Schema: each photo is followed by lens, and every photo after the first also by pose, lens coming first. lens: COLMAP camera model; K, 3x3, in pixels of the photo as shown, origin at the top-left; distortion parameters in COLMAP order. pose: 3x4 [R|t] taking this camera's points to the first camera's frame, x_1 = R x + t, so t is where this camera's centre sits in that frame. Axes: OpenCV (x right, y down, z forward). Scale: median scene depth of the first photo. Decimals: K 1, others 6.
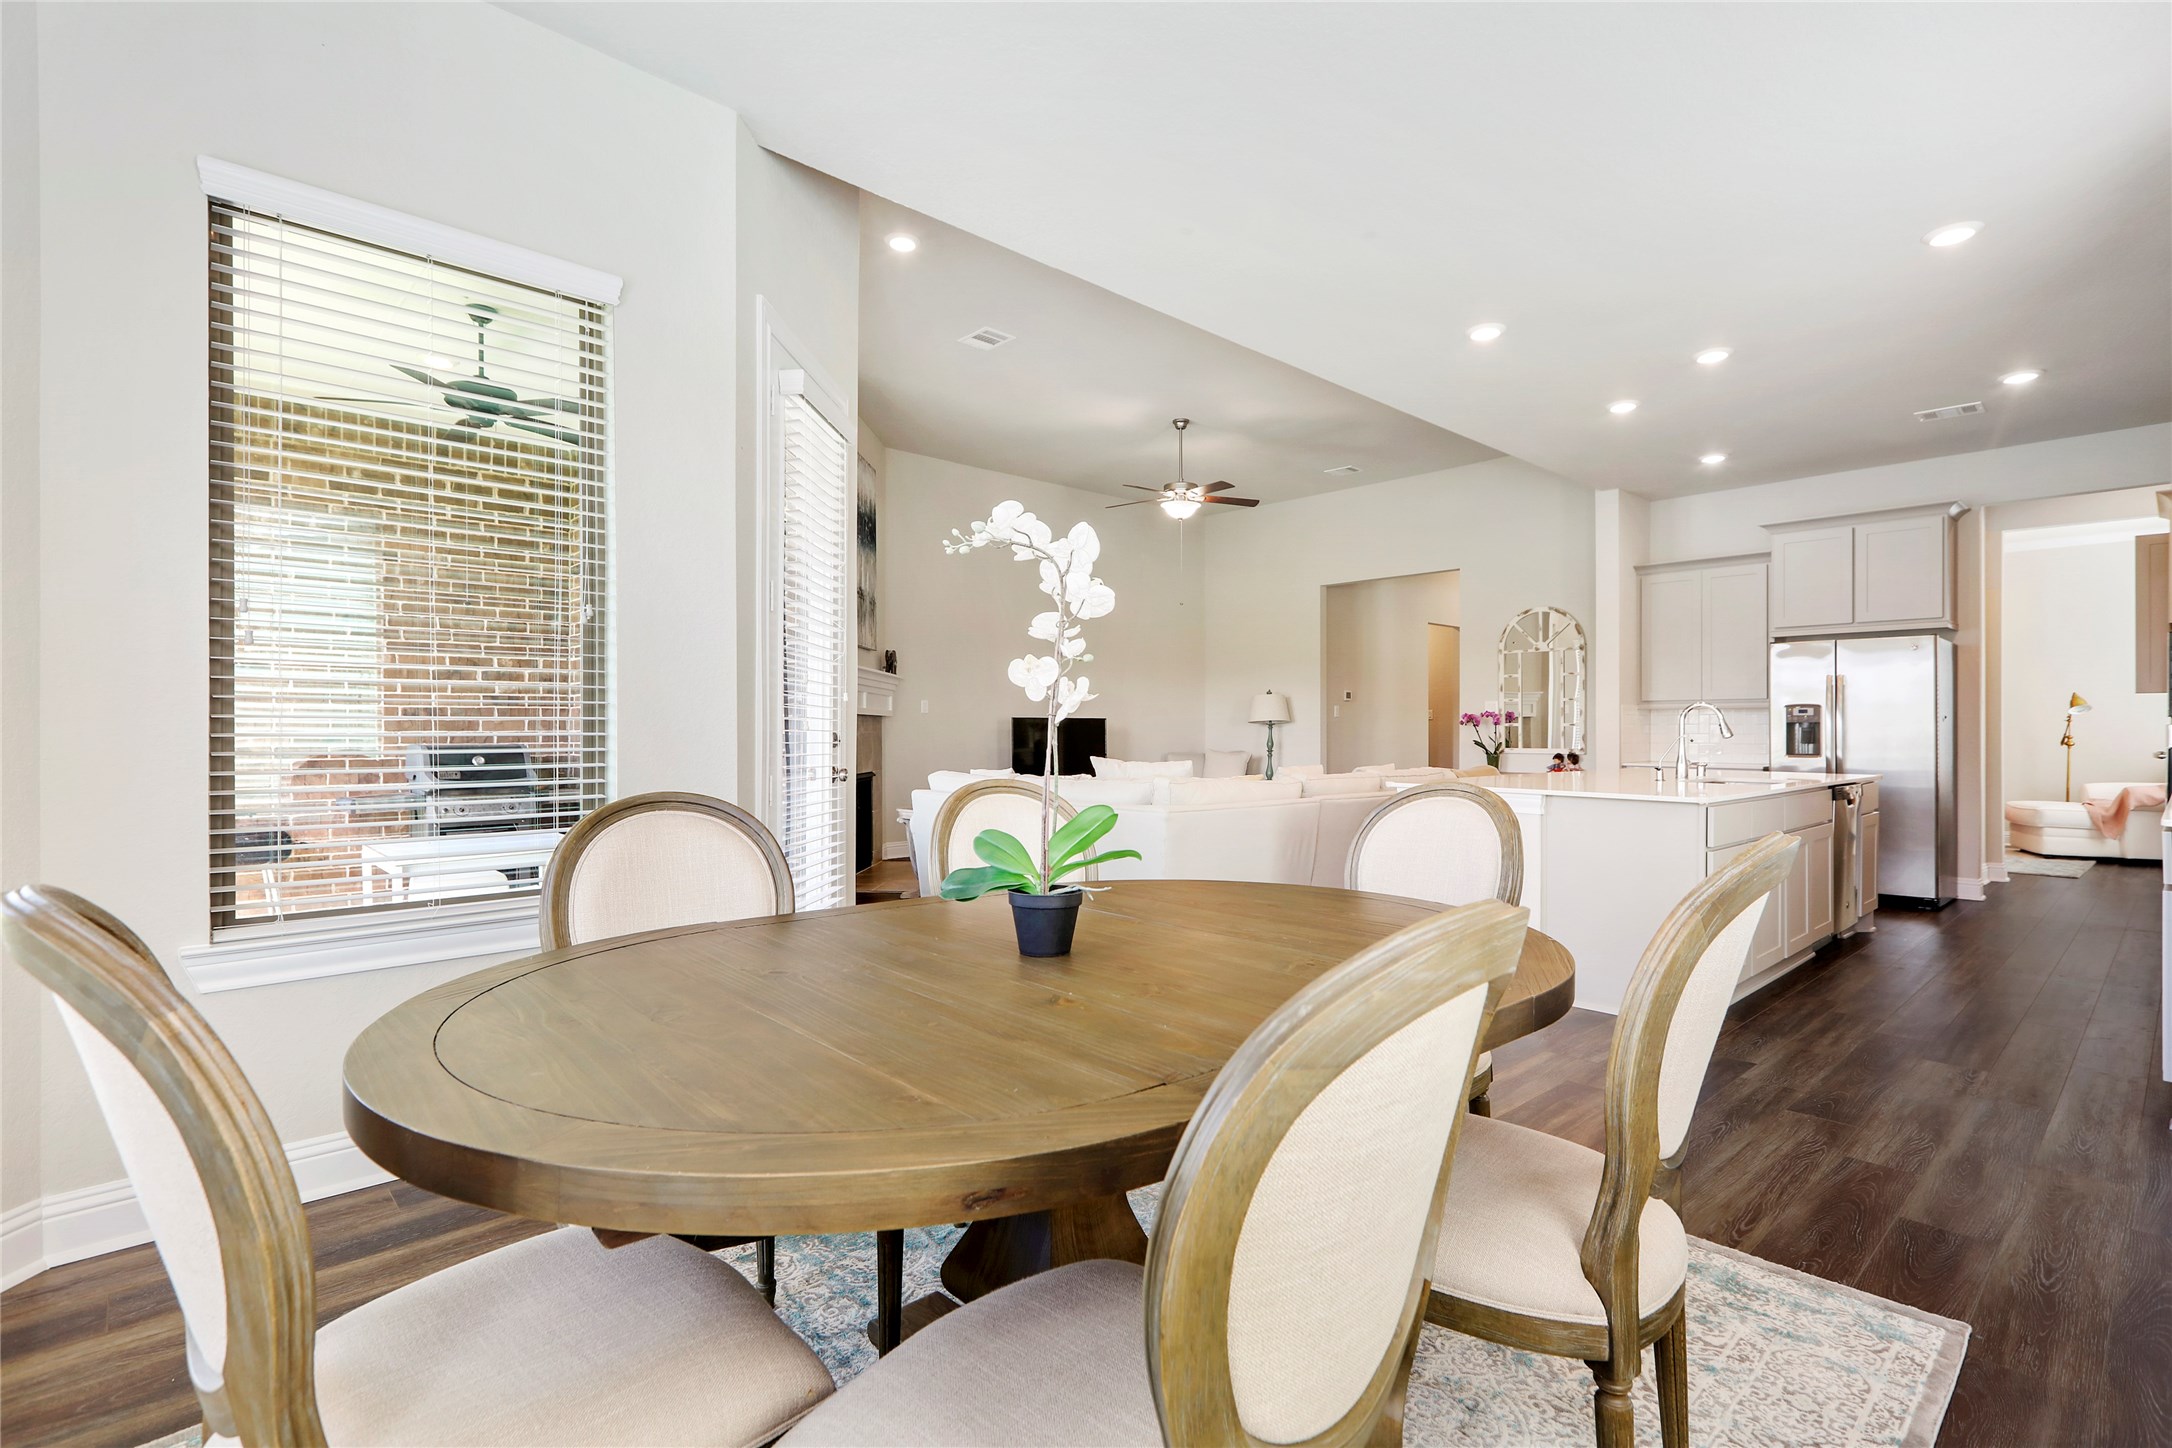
lens RADIAL K [[1021.3, 0, 1074.9], [0, 1021.3, 725.5], [0, 0, 1]] dist [0.001339, -0.000087]
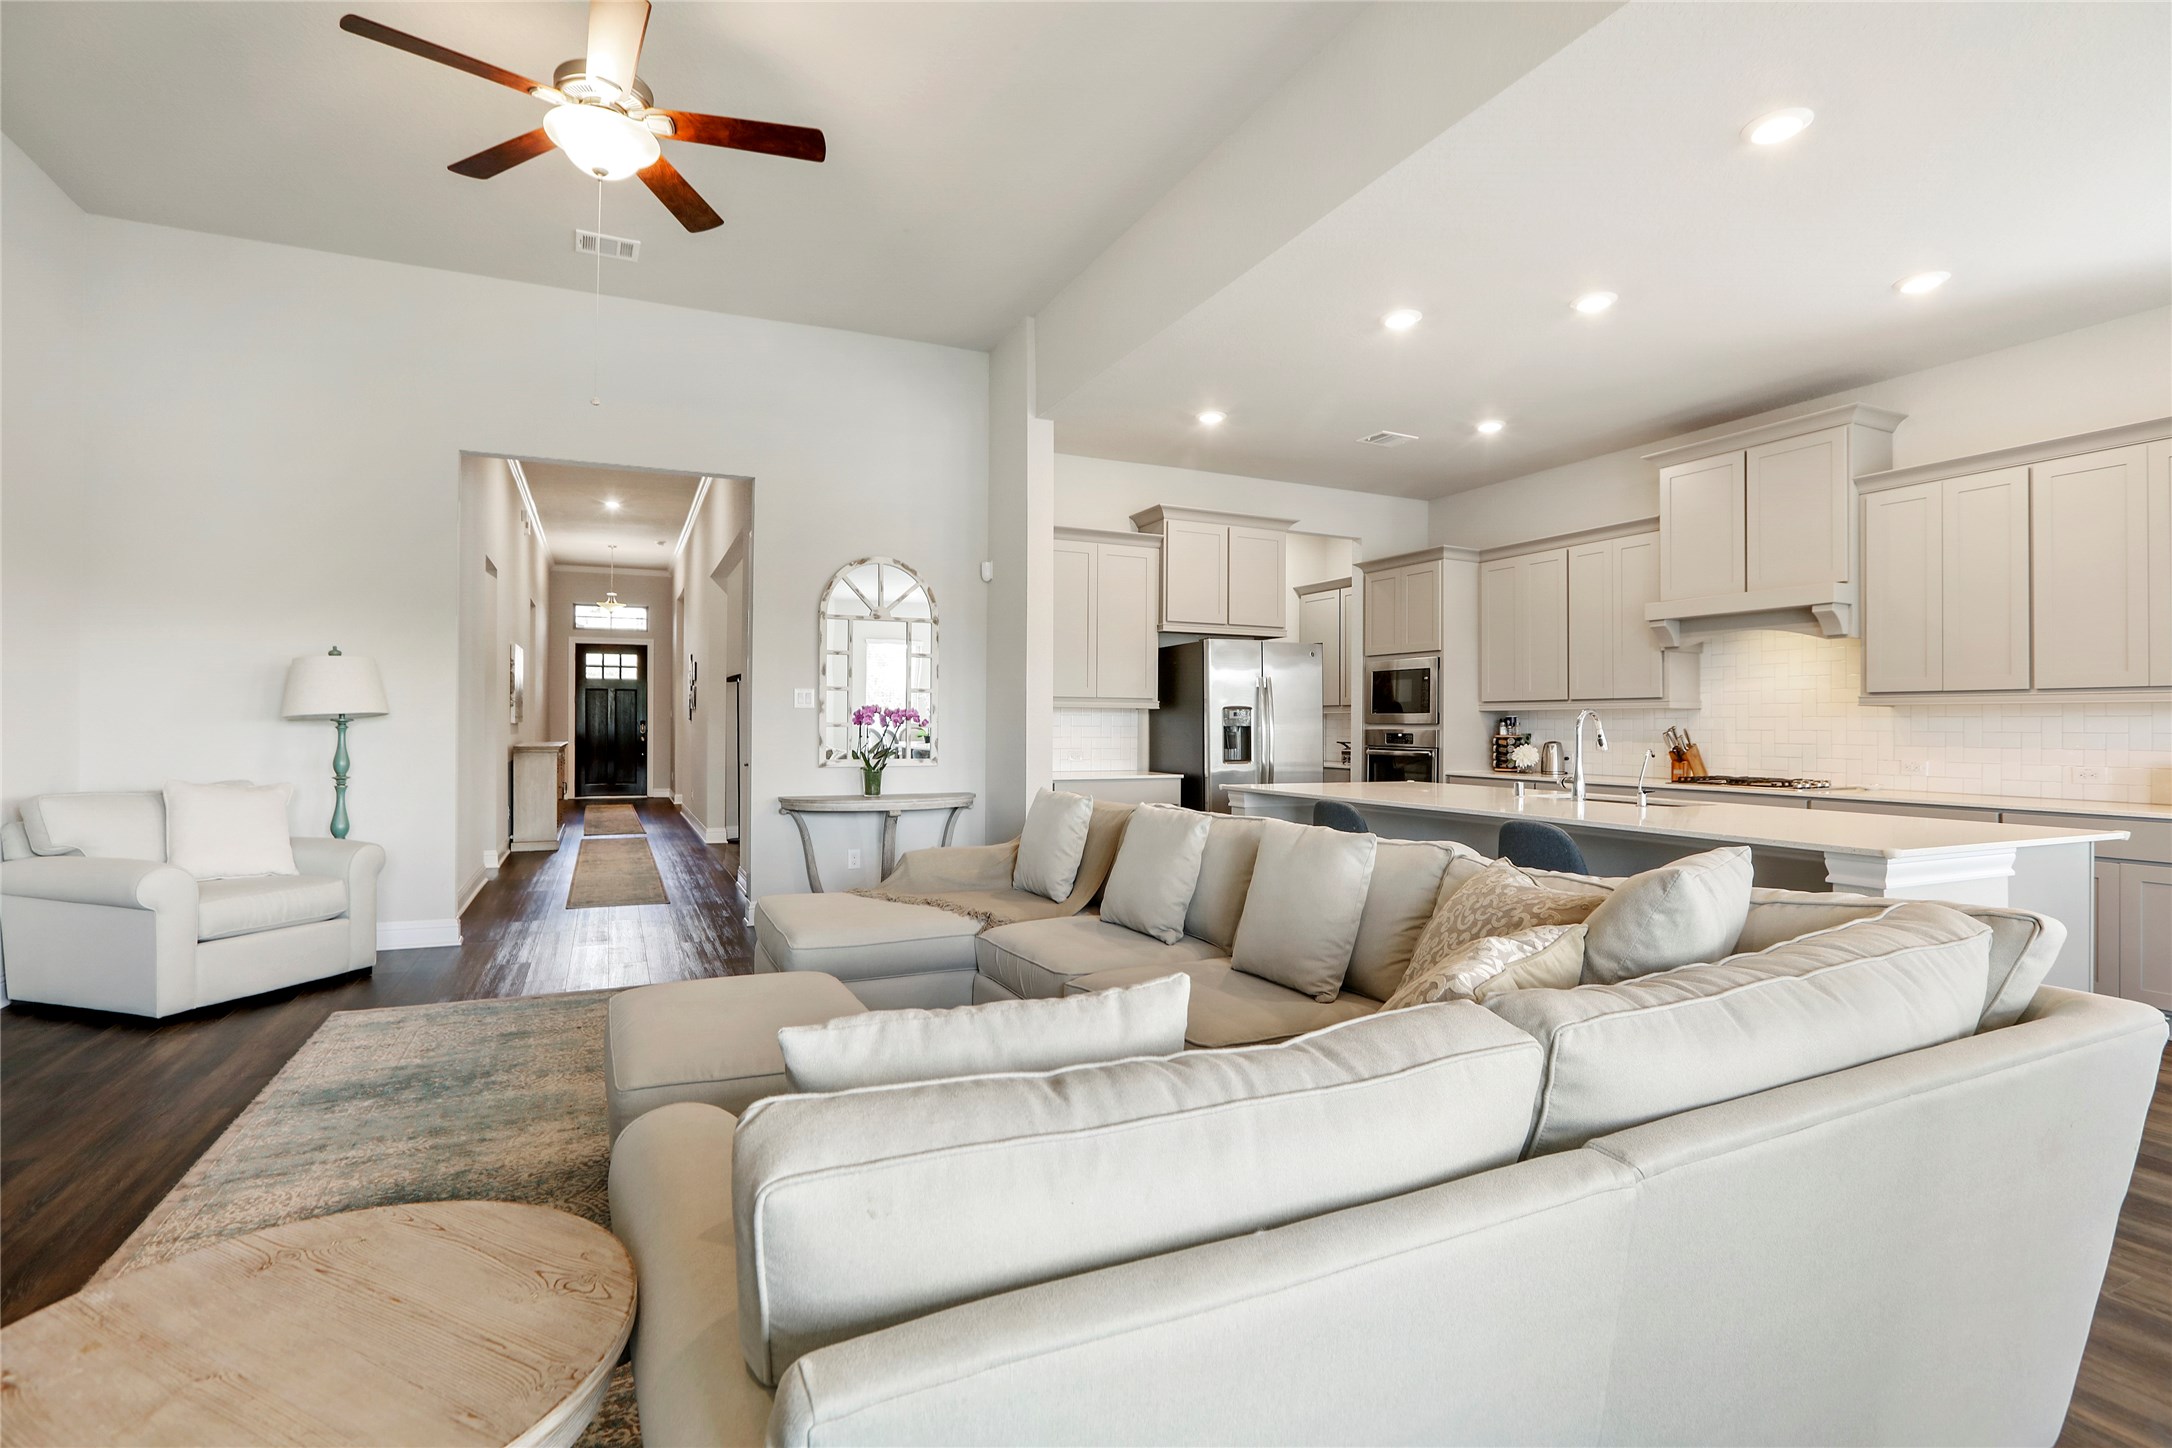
lens RADIAL K [[1030.8, 0, 1083.2], [0, 1030.8, 723.3], [0, 0, 1]] dist [-0.070764, 0.037369]
pose [[0.295919, 0.000684, 0.955213, -0.196025], [-0.008295, 0.999964, 0.001853, -0.005517], [-0.955177, -0.008472, 0.295914, 0.738935]]
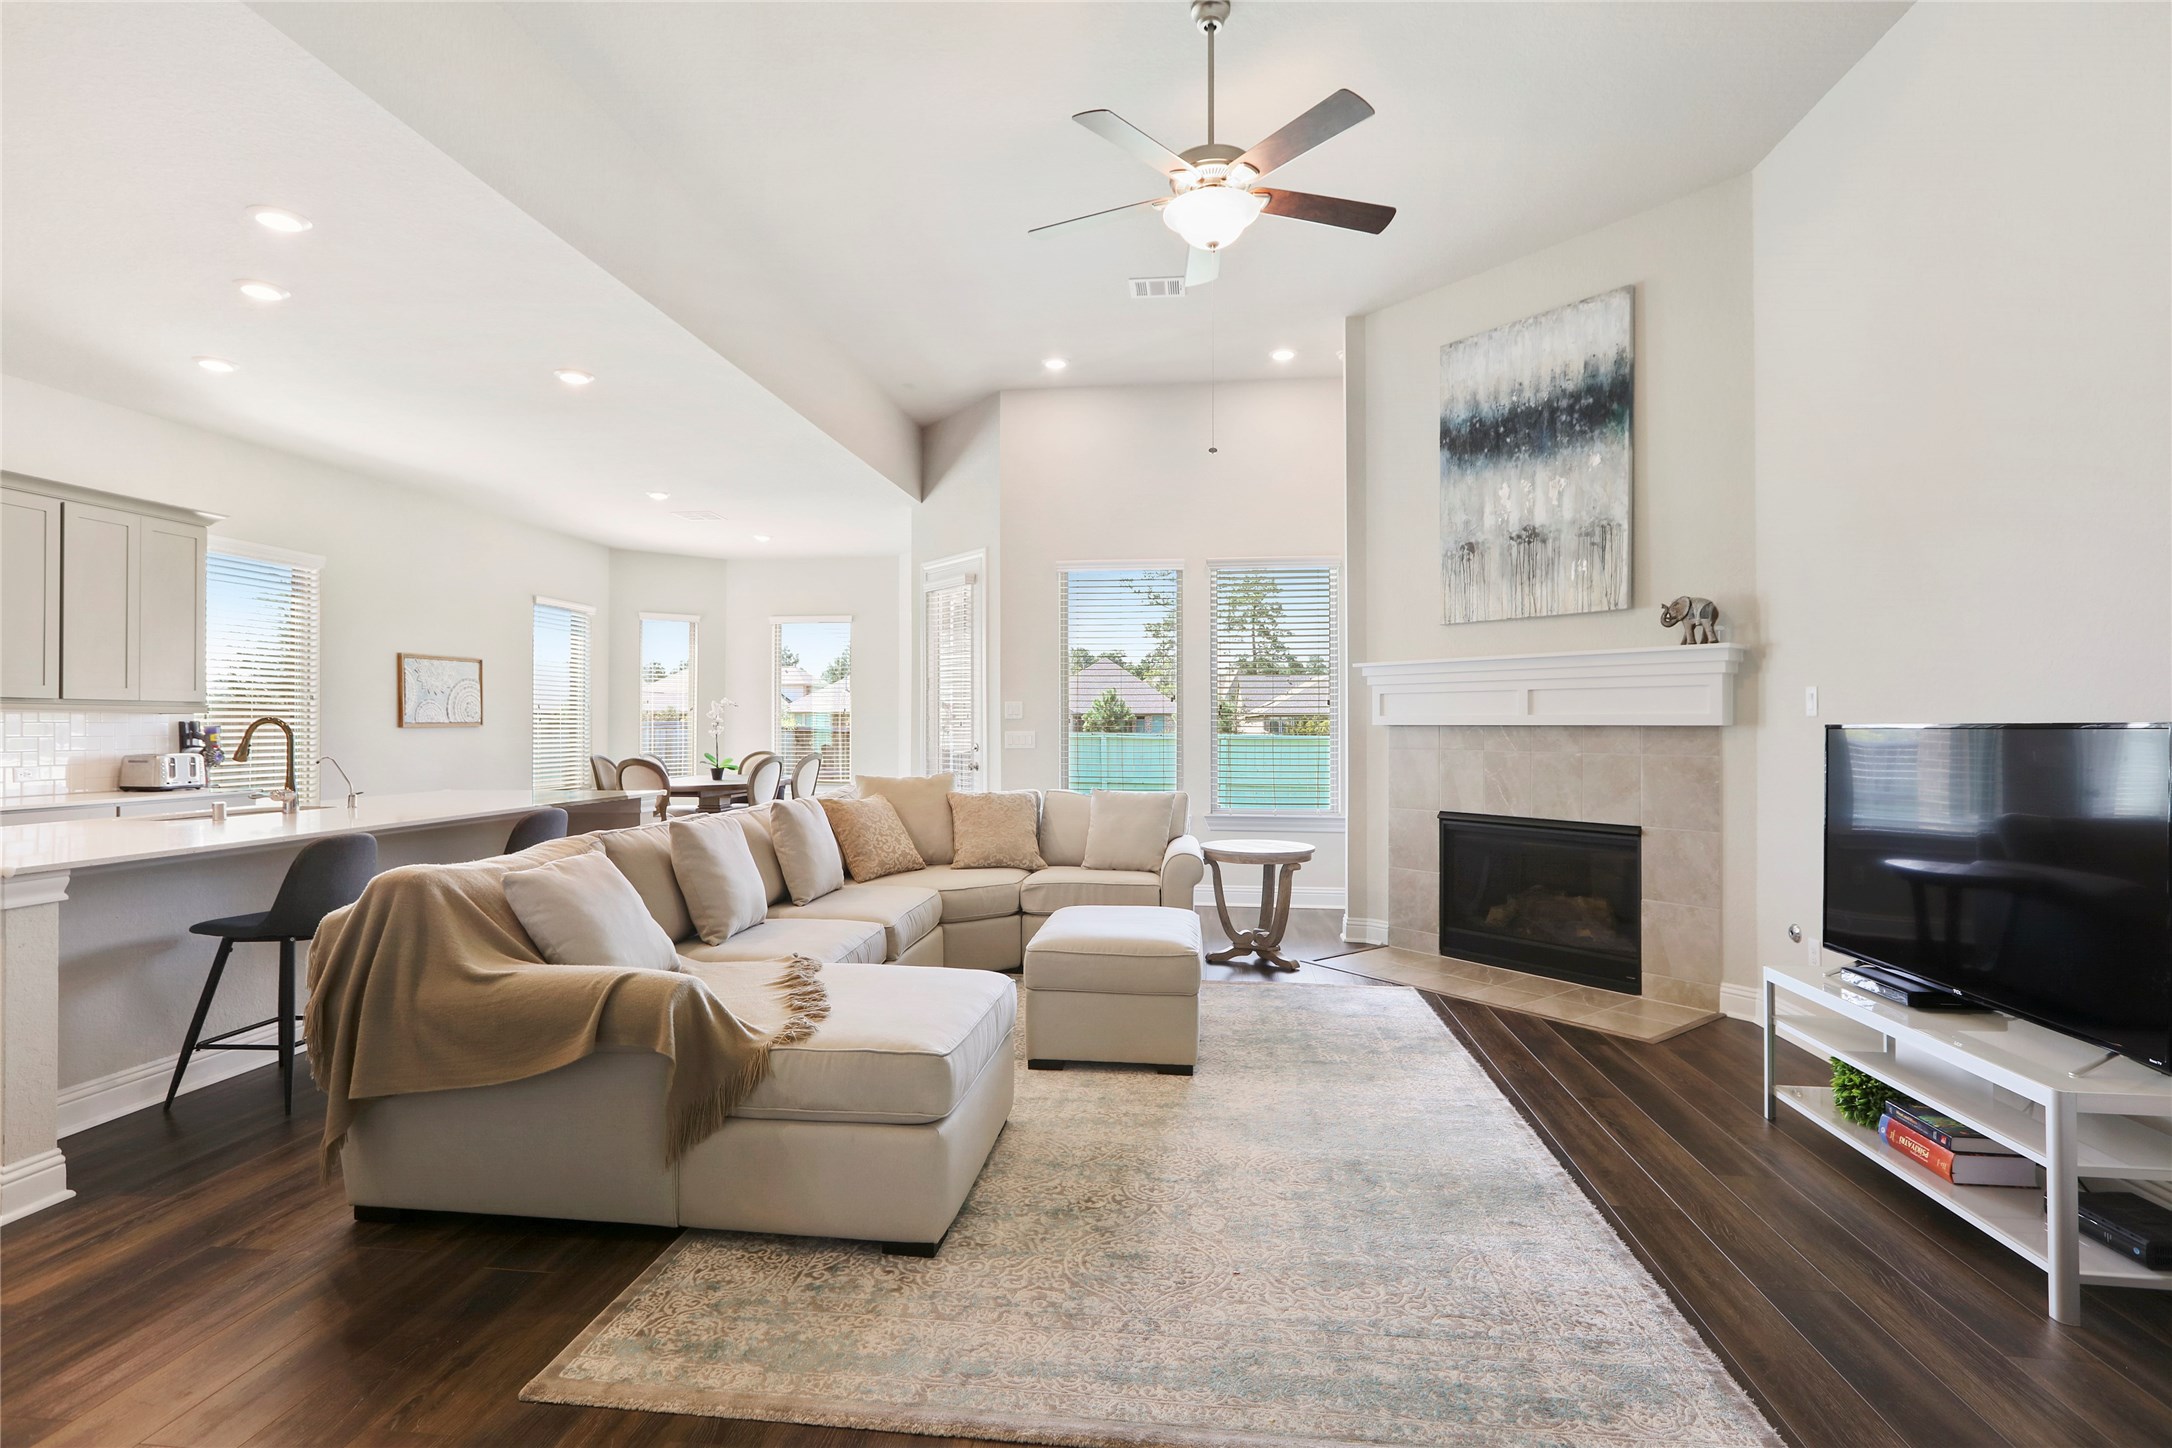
lens RADIAL K [[1036.9, 0, 1074.9], [0, 1036.9, 719.4], [0, 0, 1]] dist [-0.001449, -0.000929]
pose [[-0.762456, -0.007661, -0.646995, 0.421004], [0.000149, 0.999928, -0.012016, -0.007116], [0.647040, -0.009258, -0.762400, 1.304716]]
